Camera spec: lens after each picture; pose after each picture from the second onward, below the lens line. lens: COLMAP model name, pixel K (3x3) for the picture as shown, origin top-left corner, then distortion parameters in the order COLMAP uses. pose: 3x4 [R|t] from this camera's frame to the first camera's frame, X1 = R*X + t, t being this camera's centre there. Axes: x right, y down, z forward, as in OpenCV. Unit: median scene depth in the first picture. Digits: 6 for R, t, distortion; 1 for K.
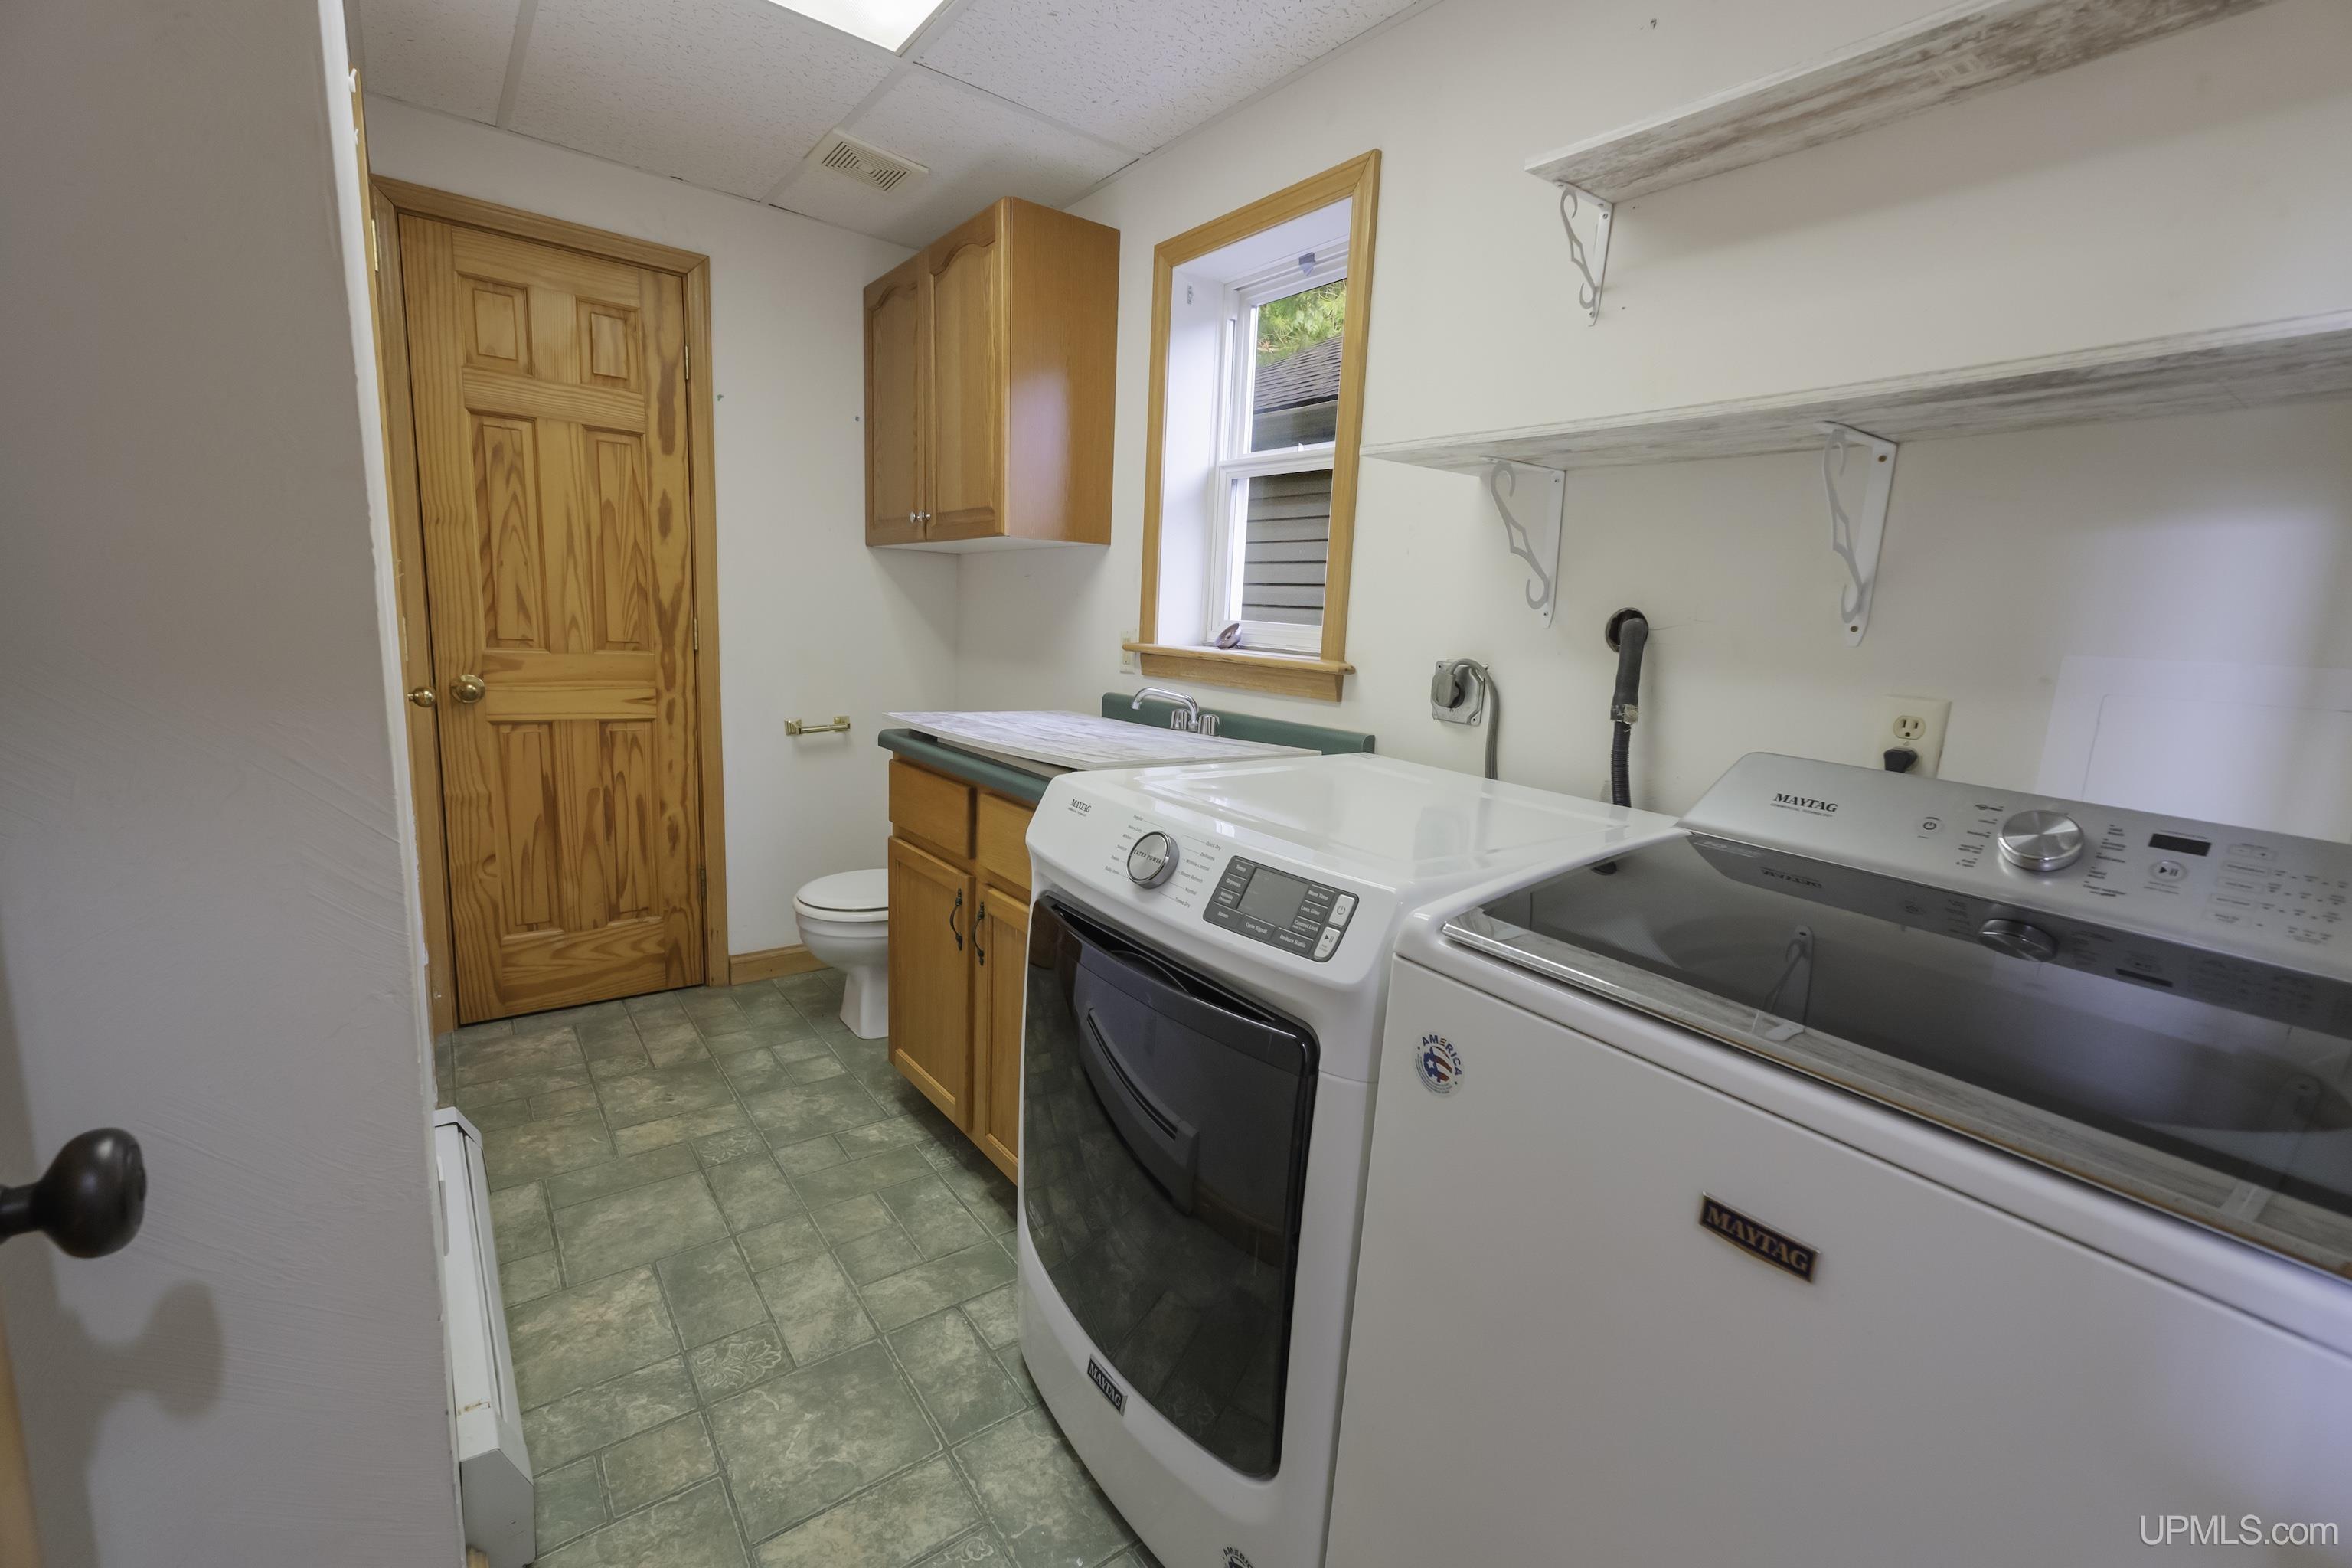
lens RADIAL K [[1005.6, 0, 1174.7], [0, 1005.6, 785.8], [0, 0, 1]] dist [0.000259, 0.000006]
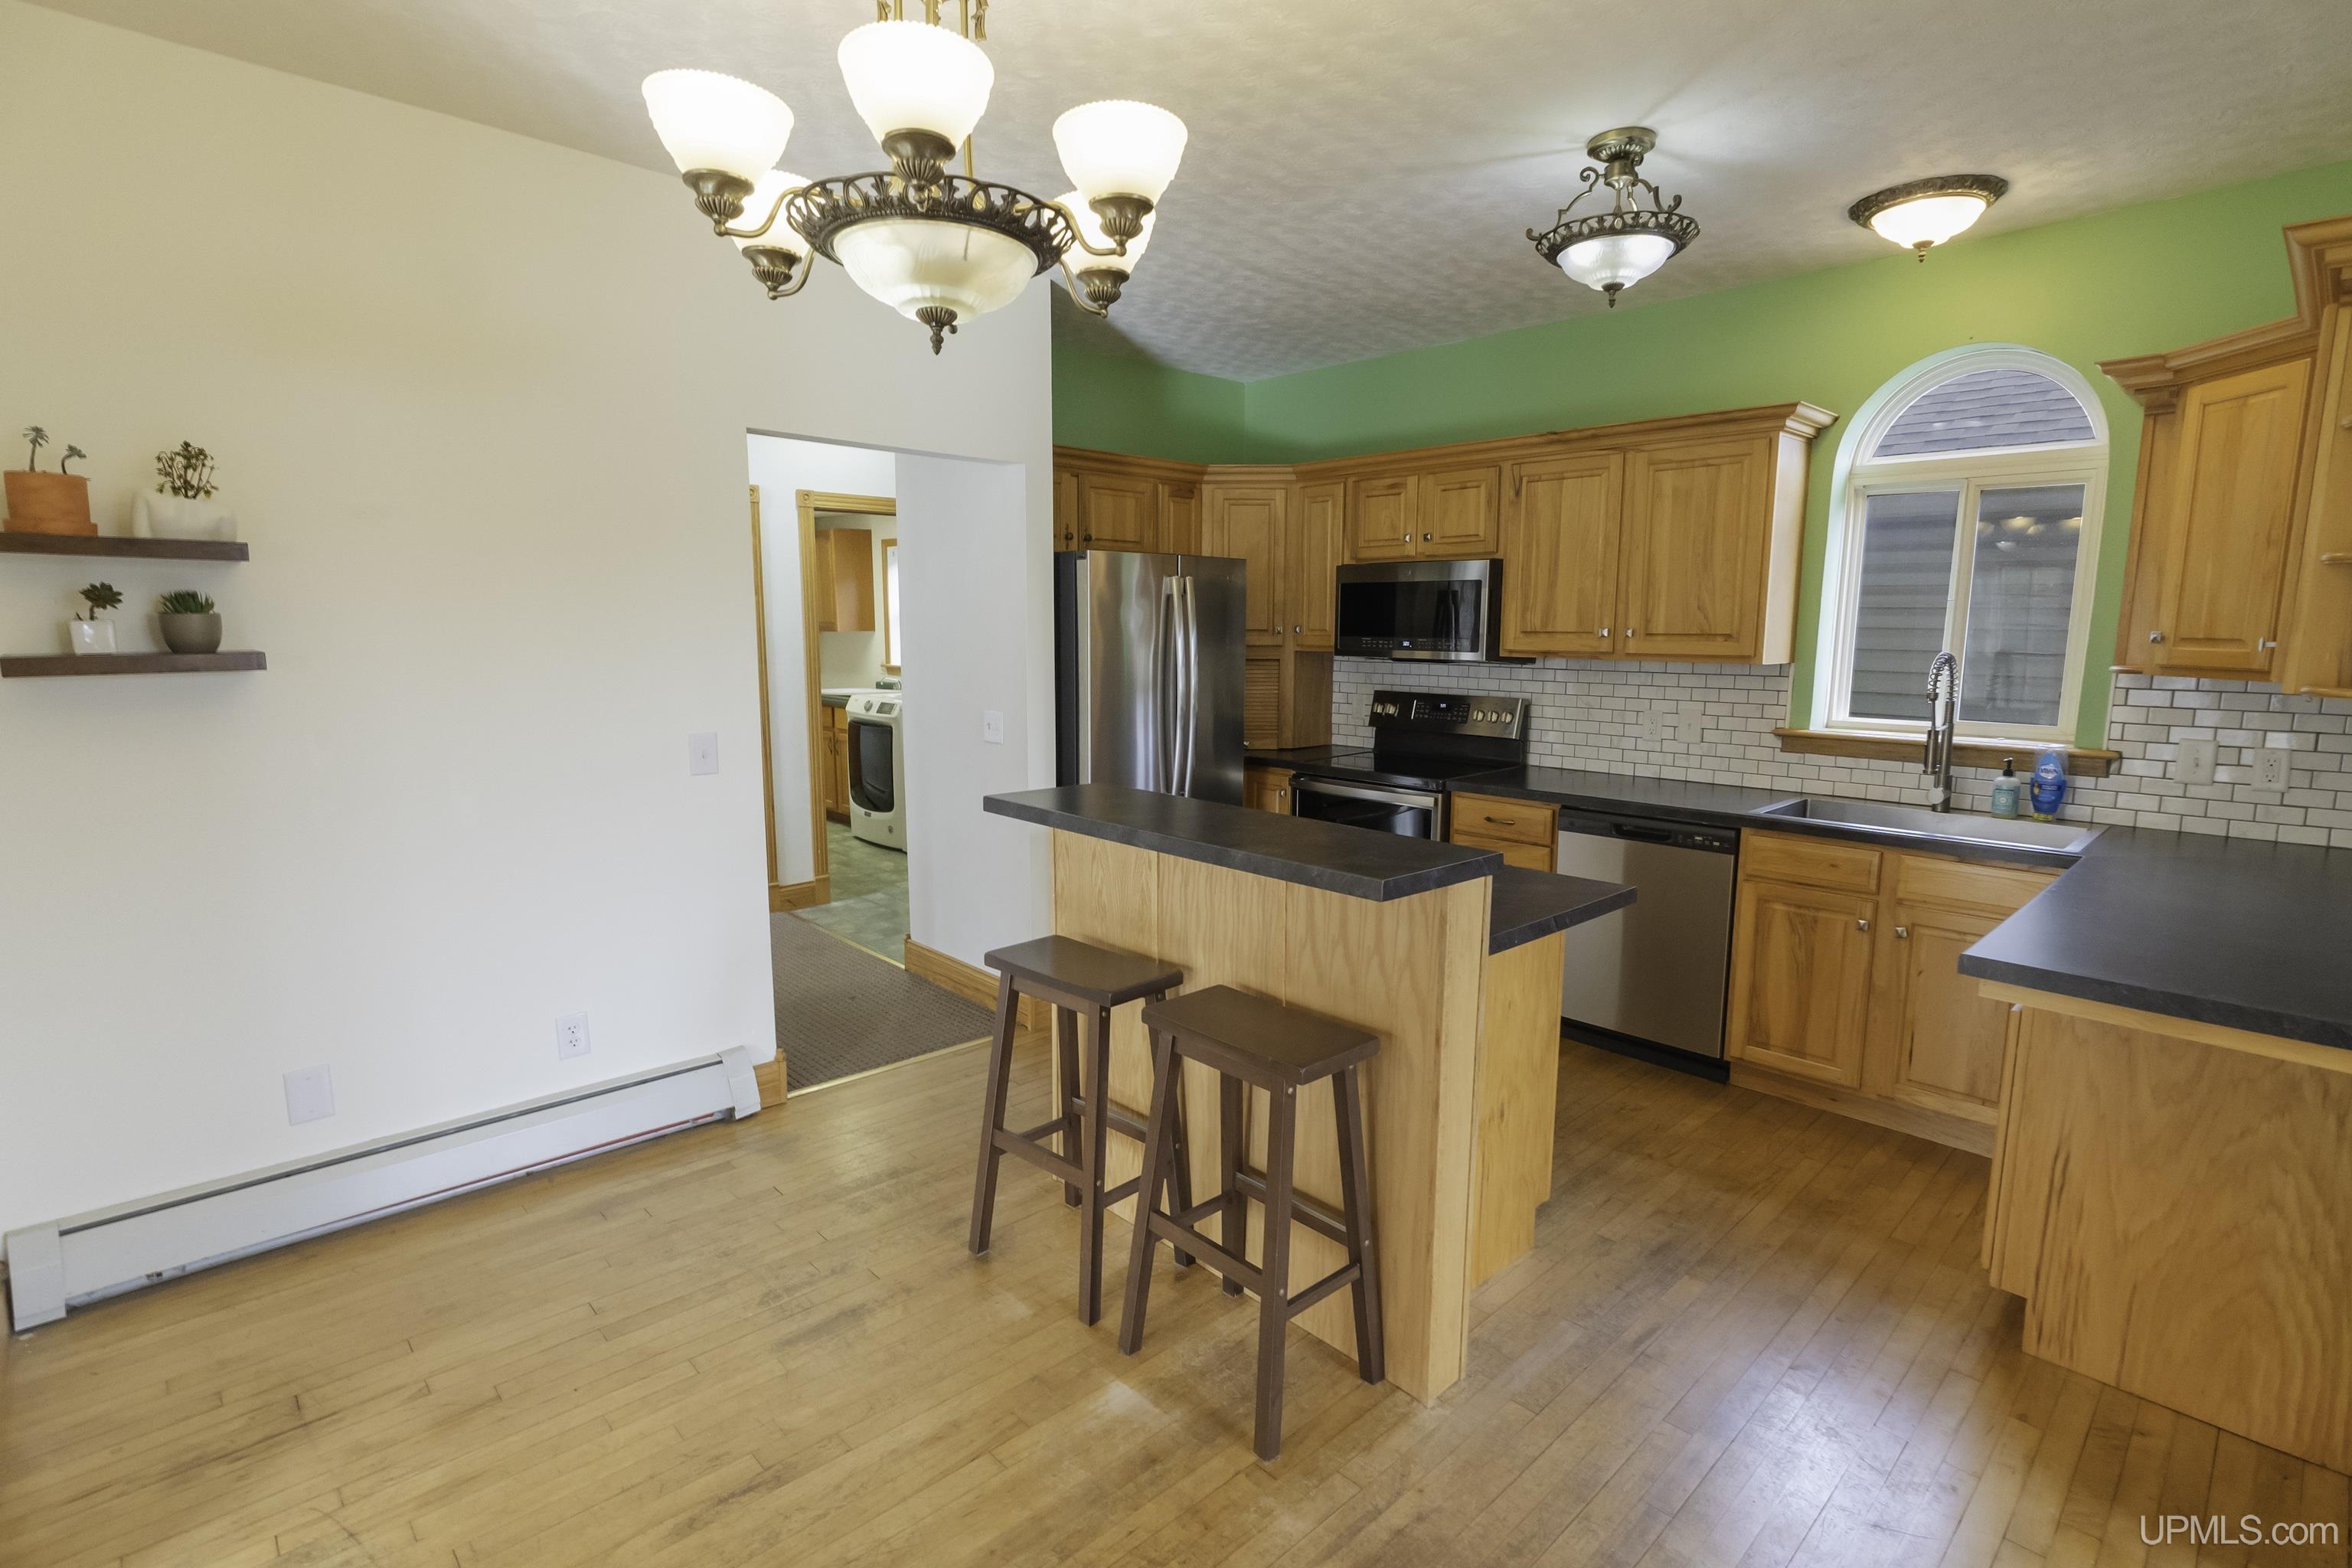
lens RADIAL K [[1134.4, 0, 1179.3], [0, 1134.4, 785.8], [0, 0, 1]] dist [0.000038, 0.000086]
pose [[0.992440, -0.062232, 0.105782, 0.793259], [0.064560, 0.997738, -0.018727, 0.595502], [-0.104377, 0.025415, 0.994213, -4.285454]]
